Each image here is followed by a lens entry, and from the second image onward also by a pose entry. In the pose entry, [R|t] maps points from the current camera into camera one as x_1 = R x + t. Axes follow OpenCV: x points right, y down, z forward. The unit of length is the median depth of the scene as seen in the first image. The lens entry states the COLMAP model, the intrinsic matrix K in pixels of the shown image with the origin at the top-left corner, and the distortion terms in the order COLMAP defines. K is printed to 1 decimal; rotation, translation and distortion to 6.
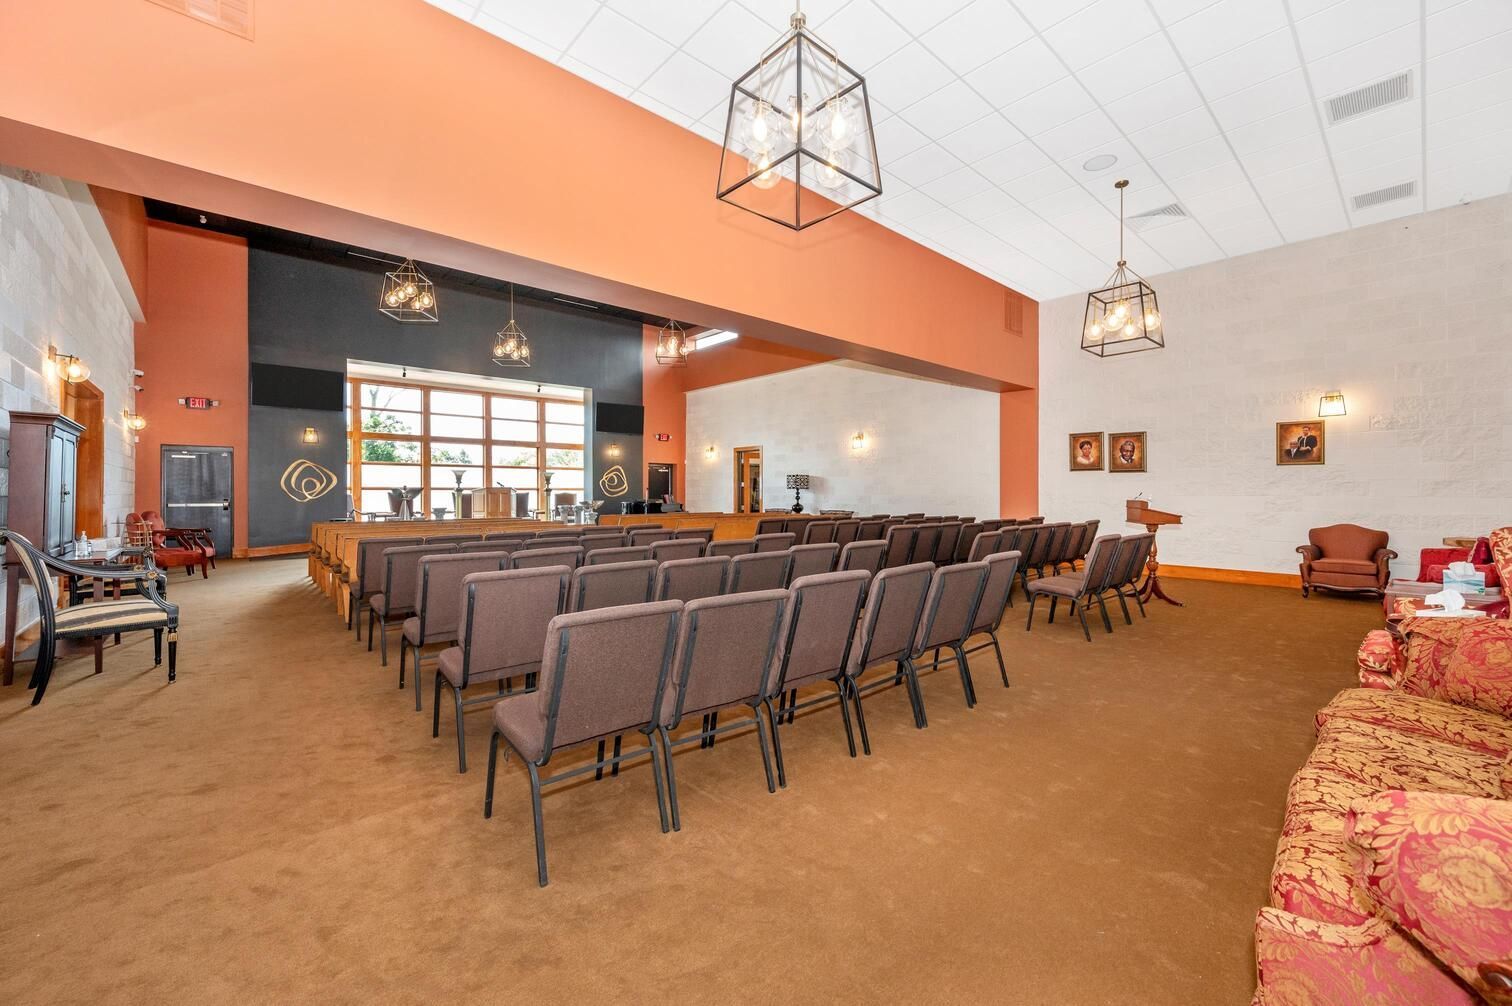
lens RADIAL K [[603.4, 0, 771.0], [0, 603.4, 483.3], [0, 0, 1]] dist [-0.001300, 0.000479]
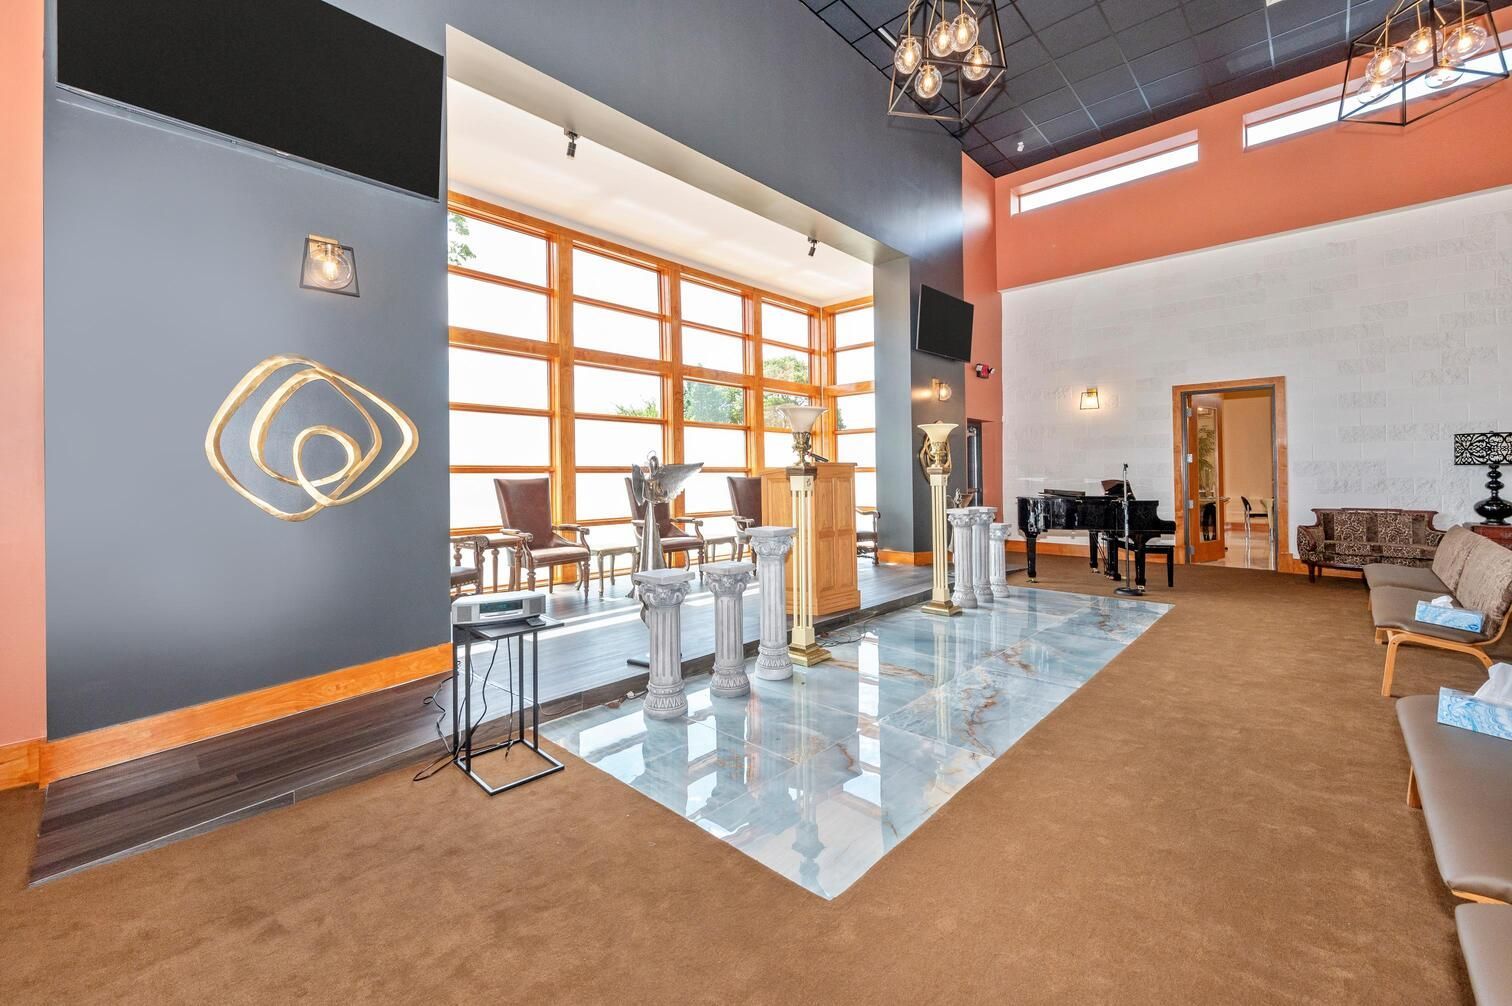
lens RADIAL K [[603.4, 0, 767.0], [0, 603.4, 474.3], [0, 0, 1]] dist [-0.001300, 0.000479]
pose [[0.995780, -0.006691, 0.091533, -0.453083], [0.005575, 0.999907, 0.012437, 0.007029], [-0.091607, -0.011874, 0.995724, 0.546341]]
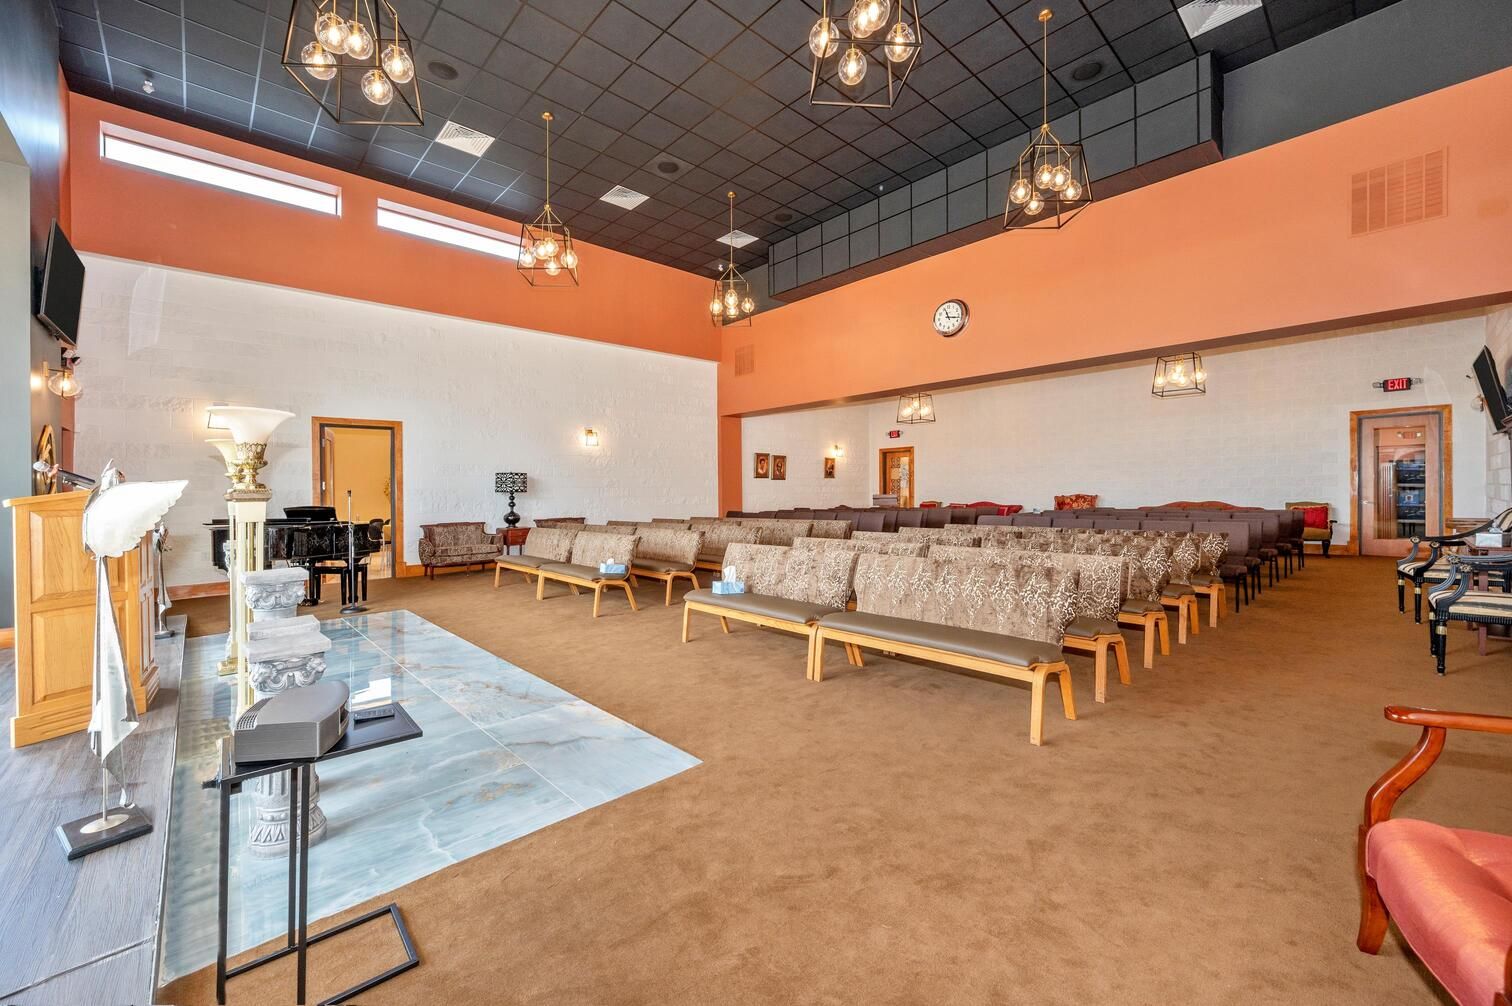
lens RADIAL K [[603.4, 0, 751.1], [0, 603.4, 506.8], [0, 0, 1]] dist [-0.001300, 0.000479]
pose [[-0.016219, -0.025663, 0.999539, -0.603153], [0.000180, 0.999670, 0.025669, 0.007231], [-0.999868, 0.000597, -0.016209, 0.640492]]
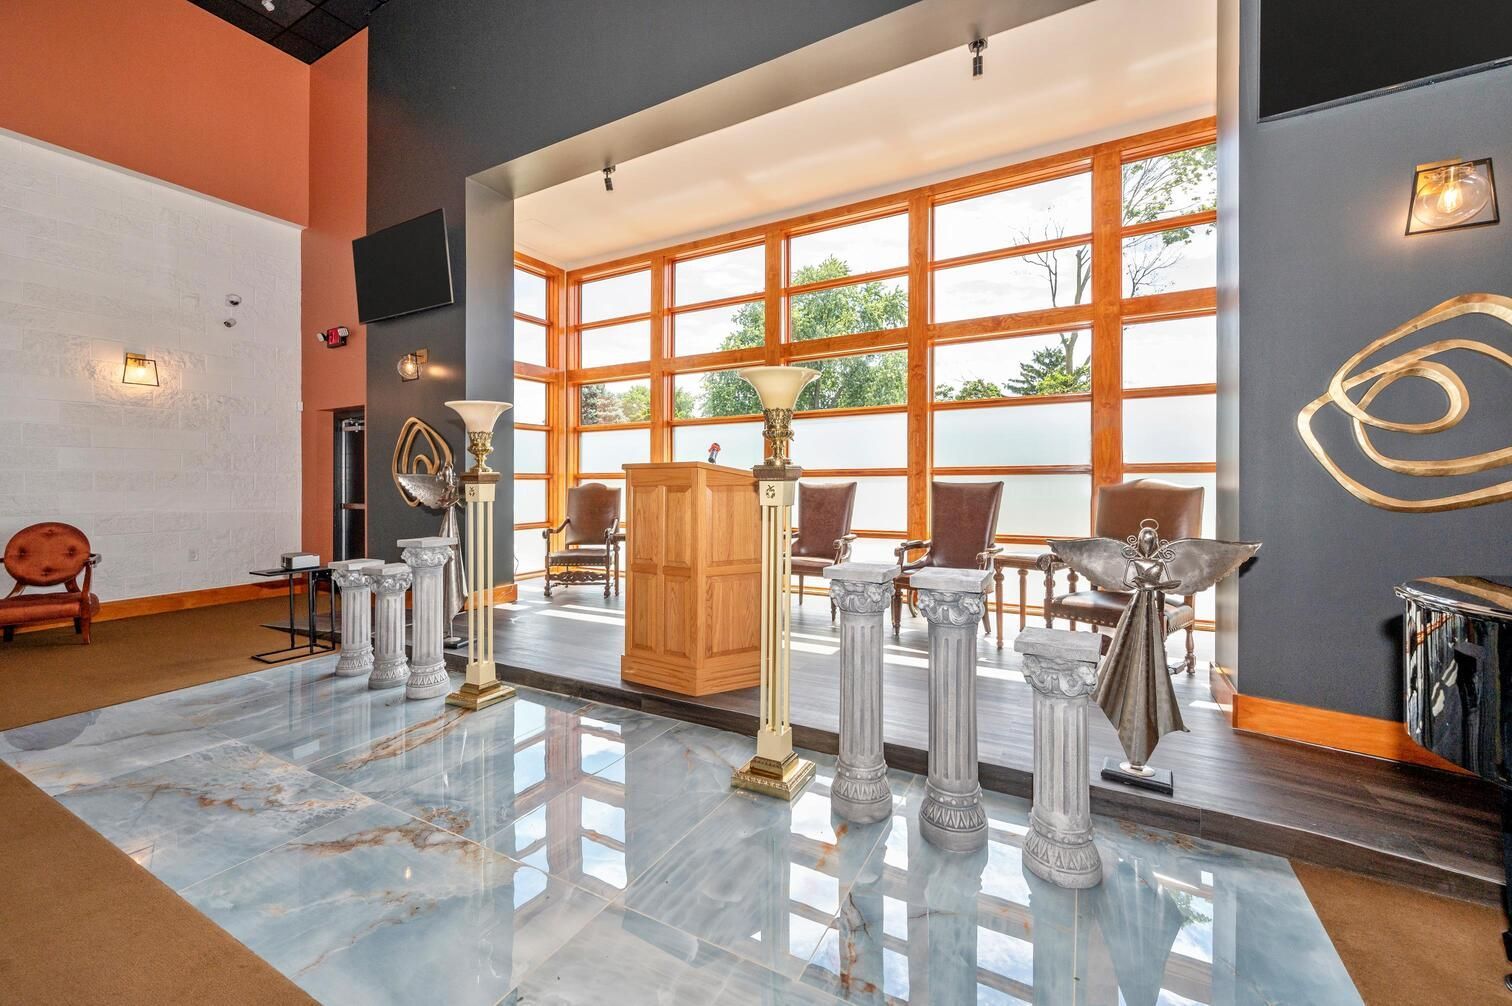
lens RADIAL K [[603.4, 0, 750.6], [0, 603.4, 482.3], [0, 0, 1]] dist [-0.001300, 0.000479]
pose [[0.330524, -0.005197, -0.943783, -0.181618], [0.020377, 0.999791, 0.001631, 0.011769], [0.943578, -0.019771, 0.330561, 0.814692]]
